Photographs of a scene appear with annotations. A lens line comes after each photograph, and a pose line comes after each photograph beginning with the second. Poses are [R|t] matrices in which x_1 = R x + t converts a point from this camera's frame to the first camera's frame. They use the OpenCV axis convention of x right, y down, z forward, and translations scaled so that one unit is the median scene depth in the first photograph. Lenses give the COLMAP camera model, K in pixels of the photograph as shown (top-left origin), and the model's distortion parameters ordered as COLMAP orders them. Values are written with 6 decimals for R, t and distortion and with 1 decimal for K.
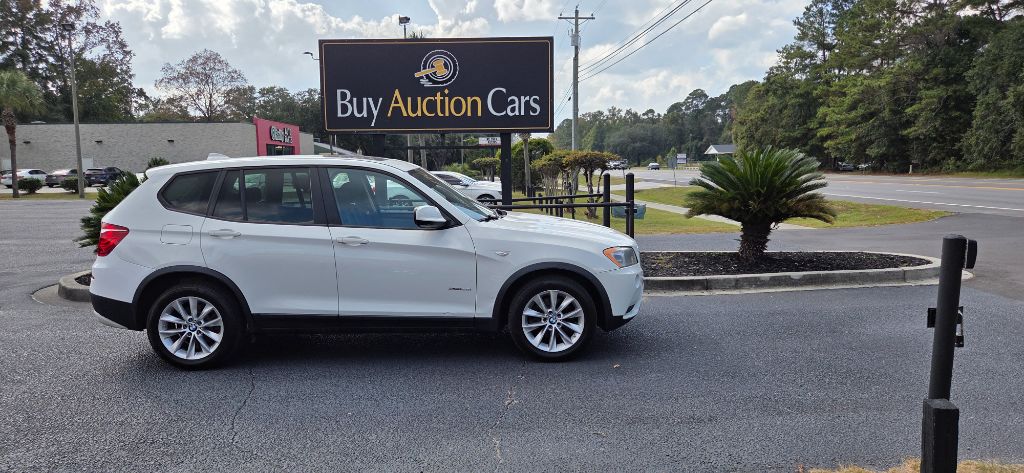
lens RADIAL K [[680.0, 0, 516.6], [0, 680.0, 234.7], [0, 0, 1]] dist [0.068547, -0.056048]
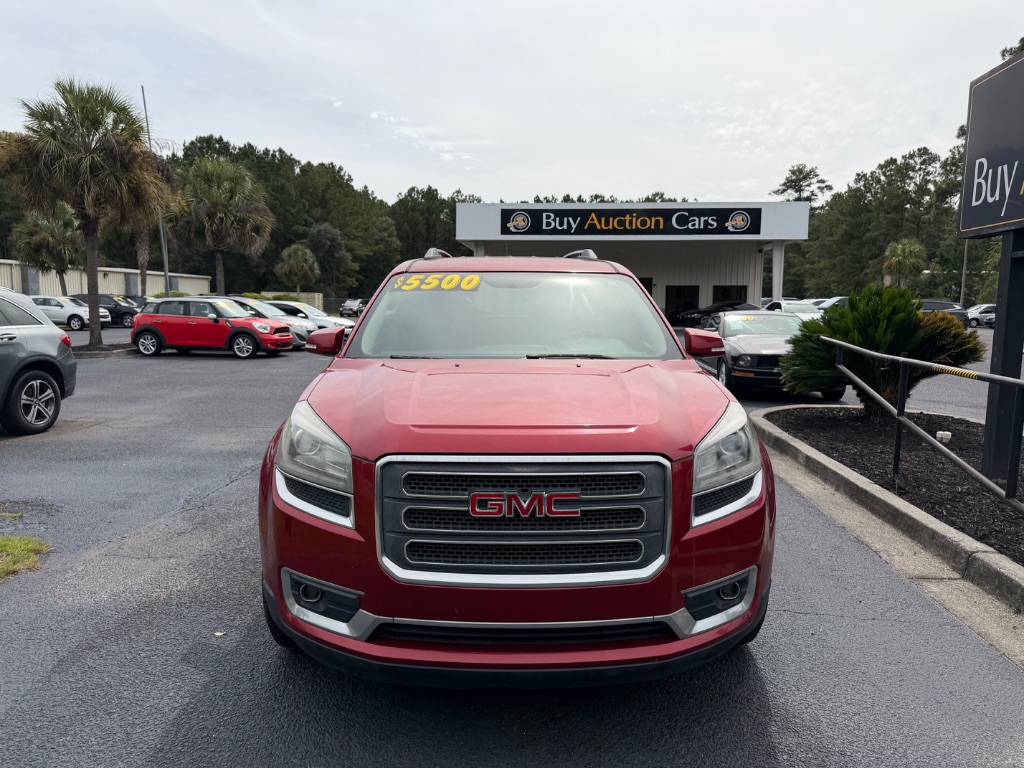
lens RADIAL K [[721.6, 0, 516.0], [0, 721.6, 396.1], [0, 0, 1]] dist [0.055771, -0.075964]
pose [[-0.085006, 0.137789, -0.986807, 0.416661], [-0.108982, 0.983164, 0.146668, -0.061259], [0.990402, 0.120012, -0.068559, 0.675077]]
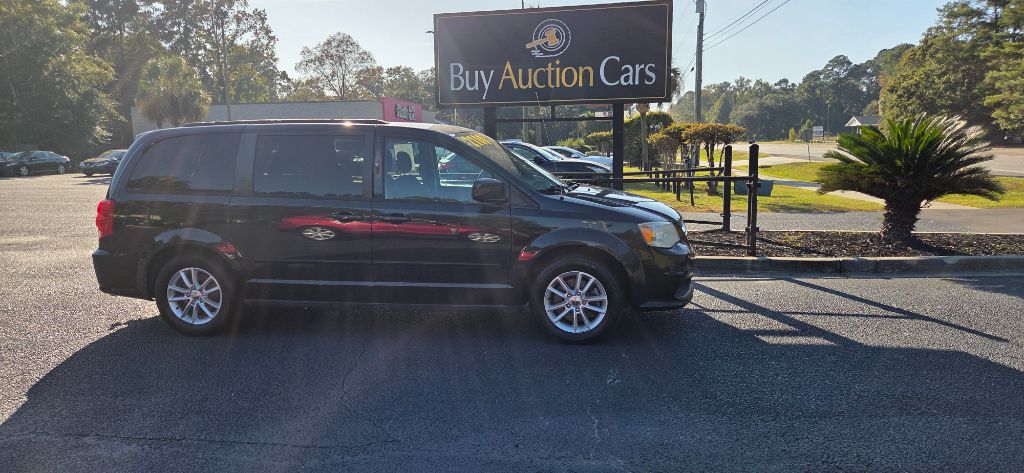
lens RADIAL K [[680.0, 0, 499.7], [0, 680.0, 233.7], [0, 0, 1]] dist [0.068547, -0.056048]
pose [[0.981323, 0.021674, -0.191143, 0.007803], [-0.015246, 0.999270, 0.035033, 0.003104], [0.191763, -0.031464, 0.980937, 0.015810]]
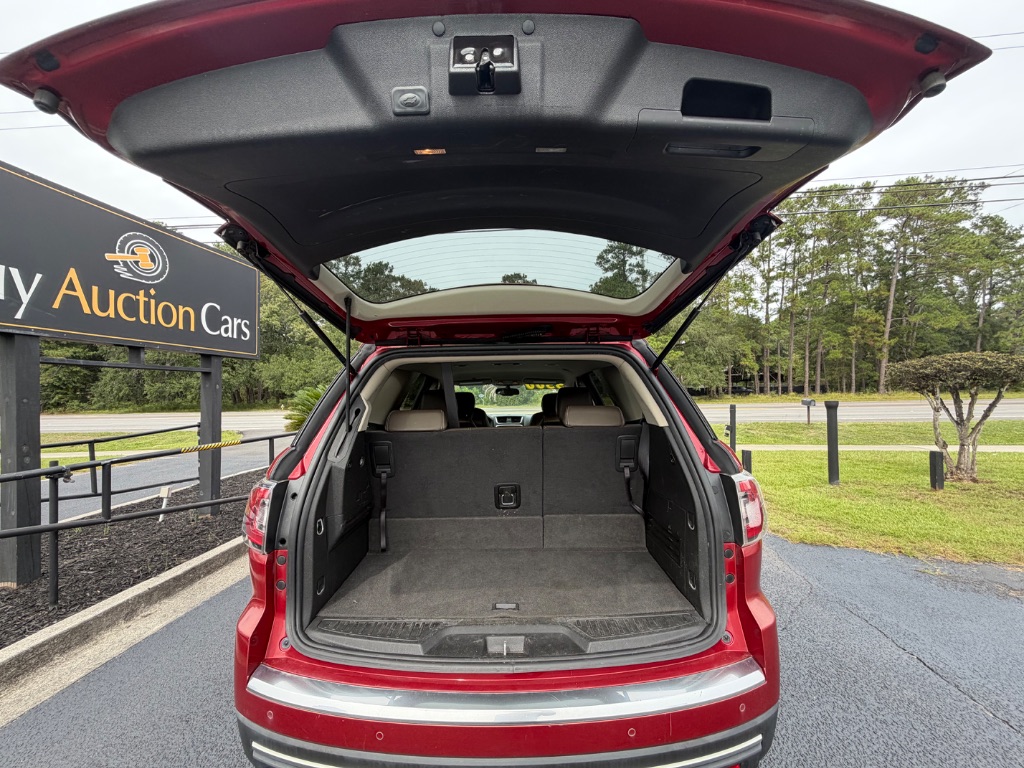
lens RADIAL K [[407.8, 0, 511.4], [0, 407.8, 382.5], [0, 0, 1]] dist [0.002146, -0.001678]
pose [[0.112726, 0.036468, 0.992957, -0.492525], [0.119545, 0.991570, -0.049988, -0.044060], [-0.986409, 0.124338, 0.107416, 0.579849]]
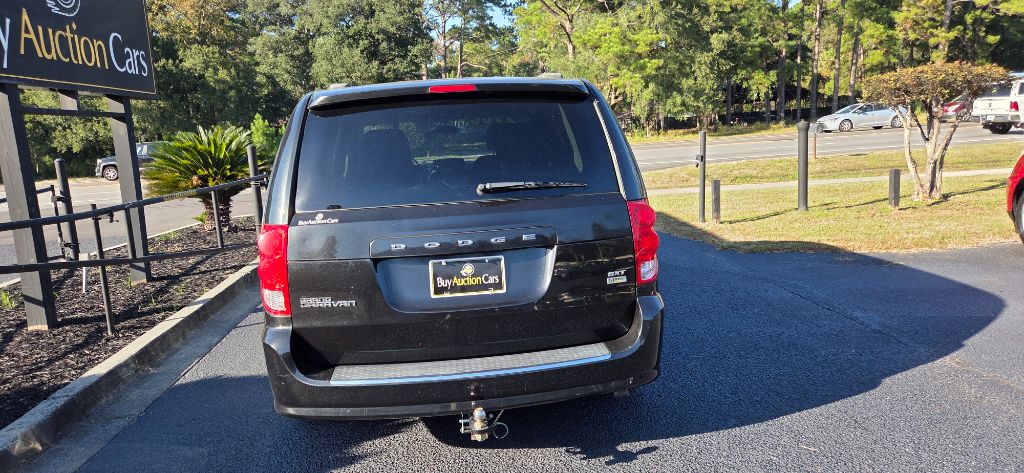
lens RADIAL K [[680.0, 0, 506.9], [0, 680.0, 231.6], [0, 0, 1]] dist [0.068547, -0.056048]
pose [[-0.061123, -0.129696, 0.989668, -0.802170], [0.165064, 0.976556, 0.138172, -0.042479], [-0.984387, 0.171804, -0.038282, 0.652483]]
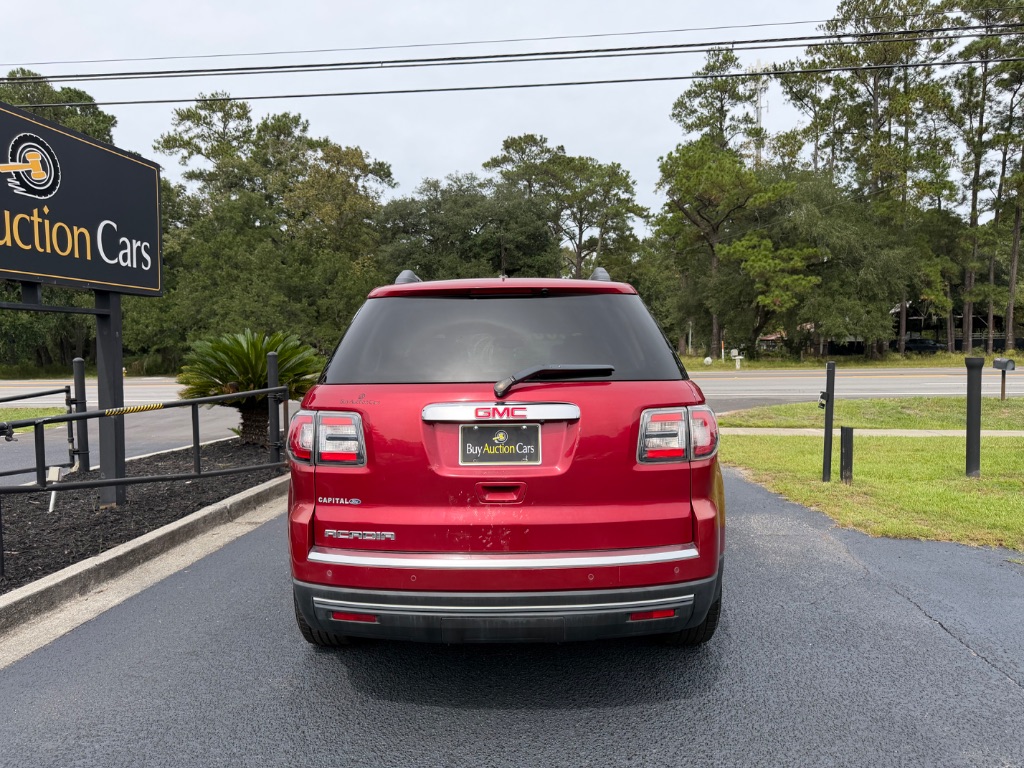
lens RADIAL K [[721.6, 0, 509.0], [0, 721.6, 385.3], [0, 0, 1]] dist [0.055771, -0.075964]
pose [[0.126411, -0.038001, 0.991250, -0.657286], [0.116053, 0.992970, 0.023268, -0.034625], [-0.985166, 0.112096, 0.129933, 0.557128]]
